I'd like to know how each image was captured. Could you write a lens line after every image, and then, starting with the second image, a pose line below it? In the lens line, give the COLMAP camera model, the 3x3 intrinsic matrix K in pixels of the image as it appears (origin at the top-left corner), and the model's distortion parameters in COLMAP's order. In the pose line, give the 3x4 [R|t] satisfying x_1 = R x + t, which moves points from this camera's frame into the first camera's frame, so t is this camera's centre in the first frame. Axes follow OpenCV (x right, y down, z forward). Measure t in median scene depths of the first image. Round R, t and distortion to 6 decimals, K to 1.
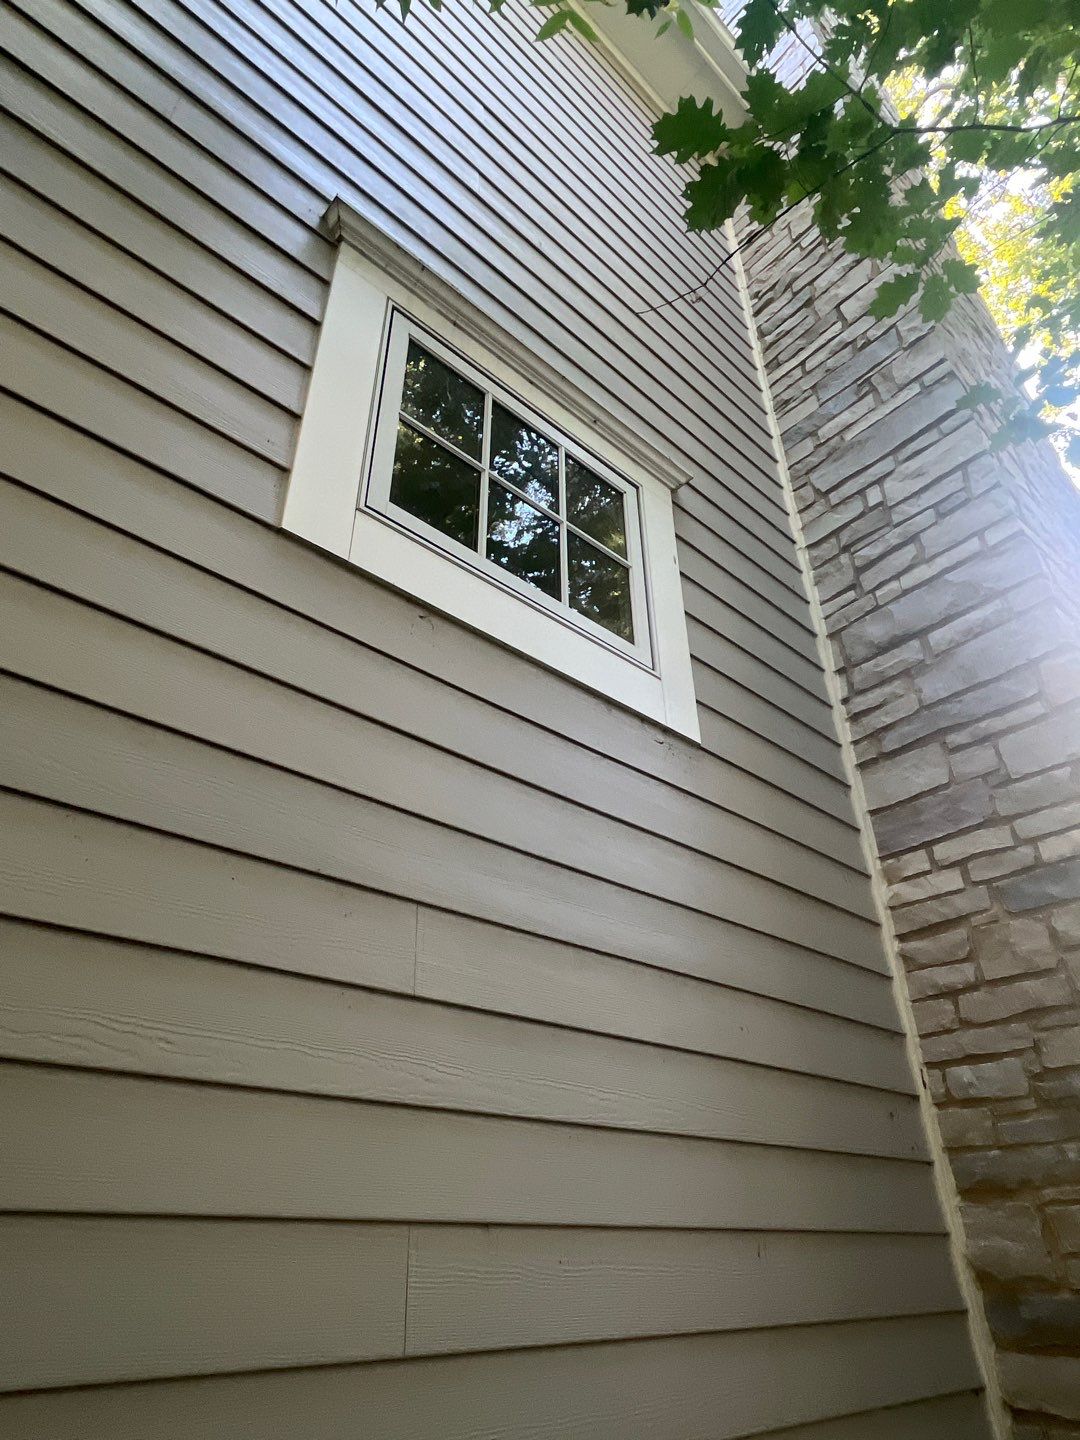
lens RADIAL K [[855.4, 0, 536.1], [0, 855.4, 706.2], [0, 0, 1]] dist [-0.001588, 0.000512]
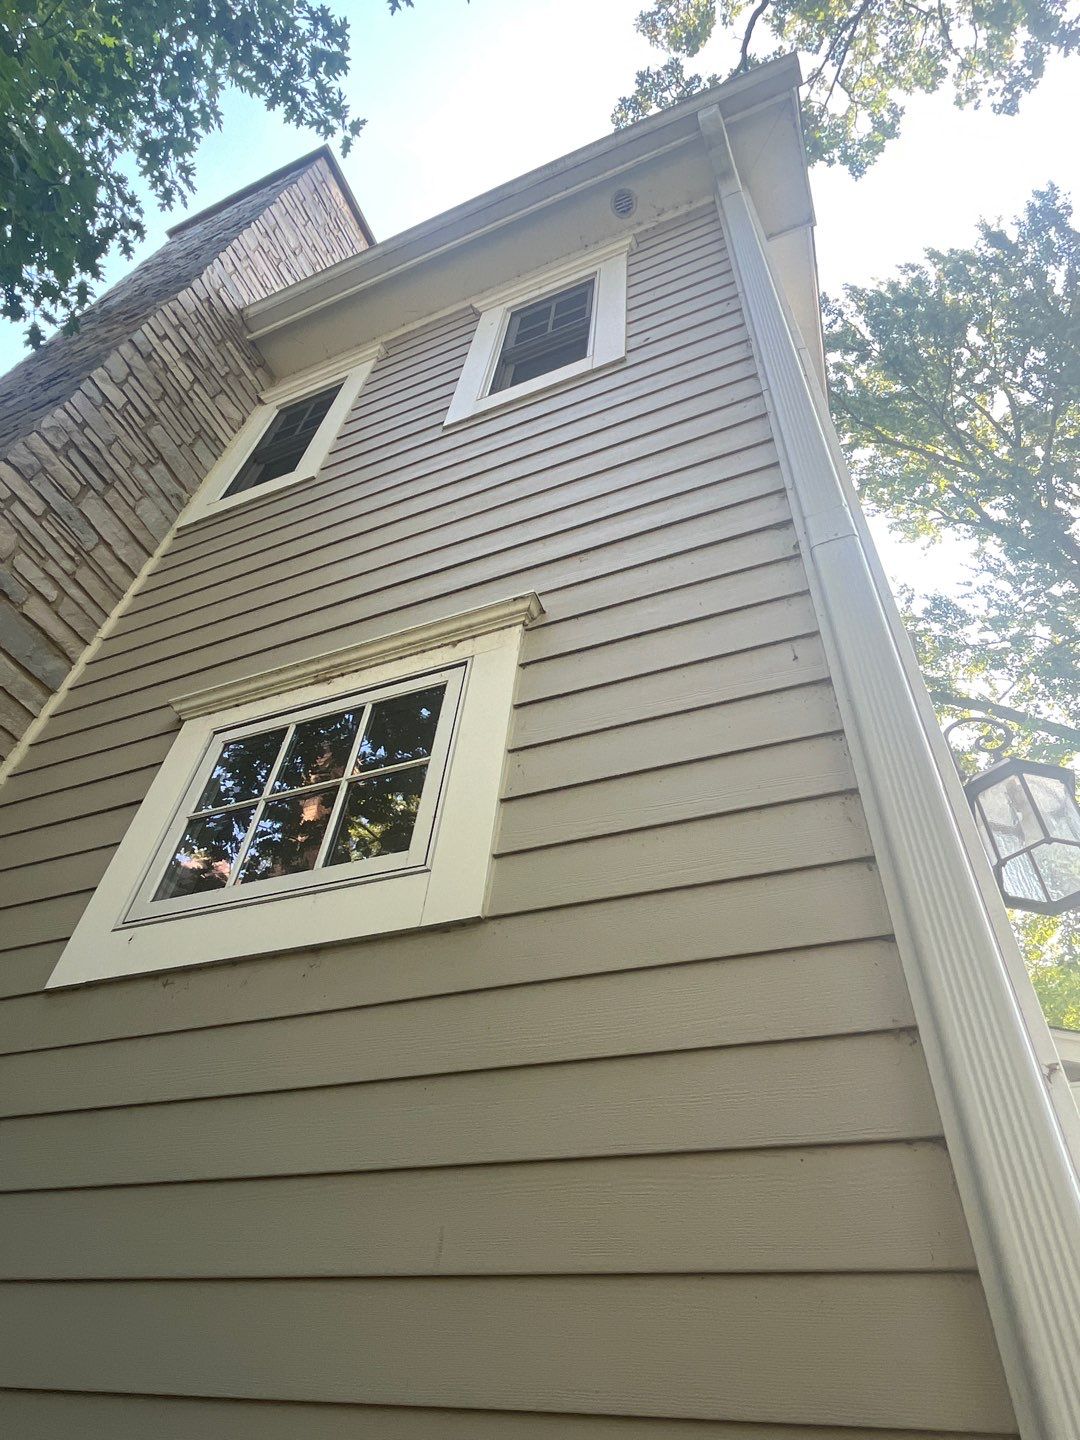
lens RADIAL K [[855.4, 0, 536.1], [0, 855.4, 706.2], [0, 0, 1]] dist [-0.001588, 0.000512]
pose [[0.418288, -0.626049, -0.658102, 0.688724], [0.412866, 0.776403, -0.476172, 0.234188], [0.809059, -0.072531, 0.583235, 0.499312]]
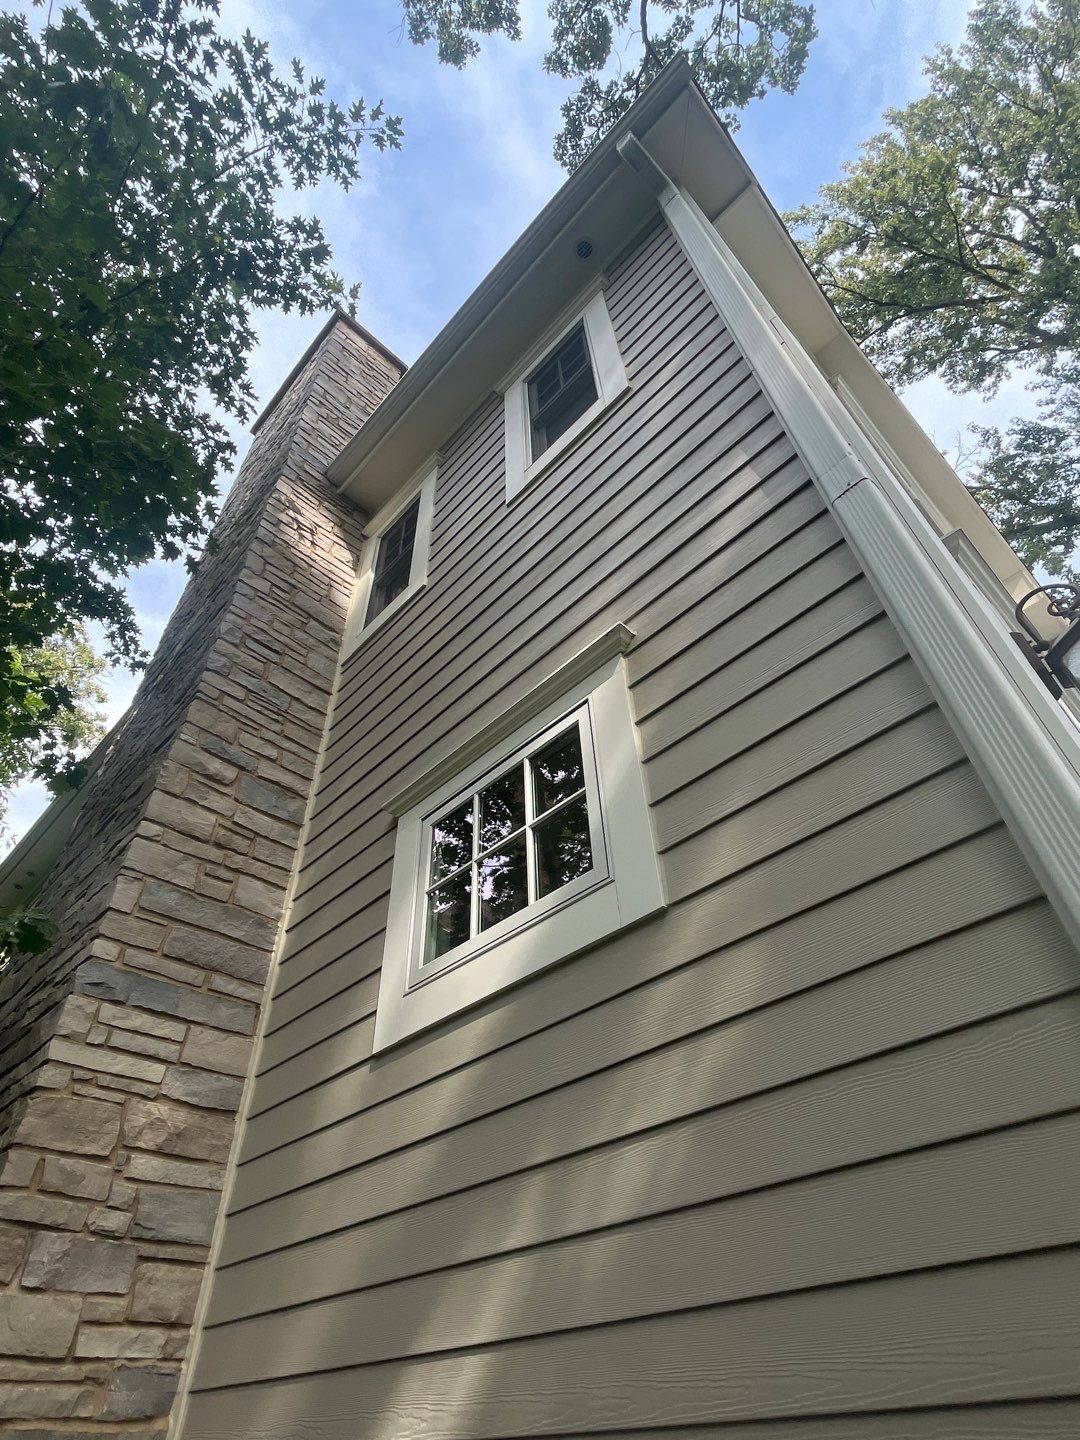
lens RADIAL K [[768.3, 0, 539.3], [0, 768.3, 708.4], [0, 0, 1]] dist [-0.000416, -0.000987]
pose [[0.040011, -0.698794, -0.714204, 0.779287], [0.563811, 0.605905, -0.561246, 0.255617], [0.824934, -0.380220, 0.418231, 0.509395]]
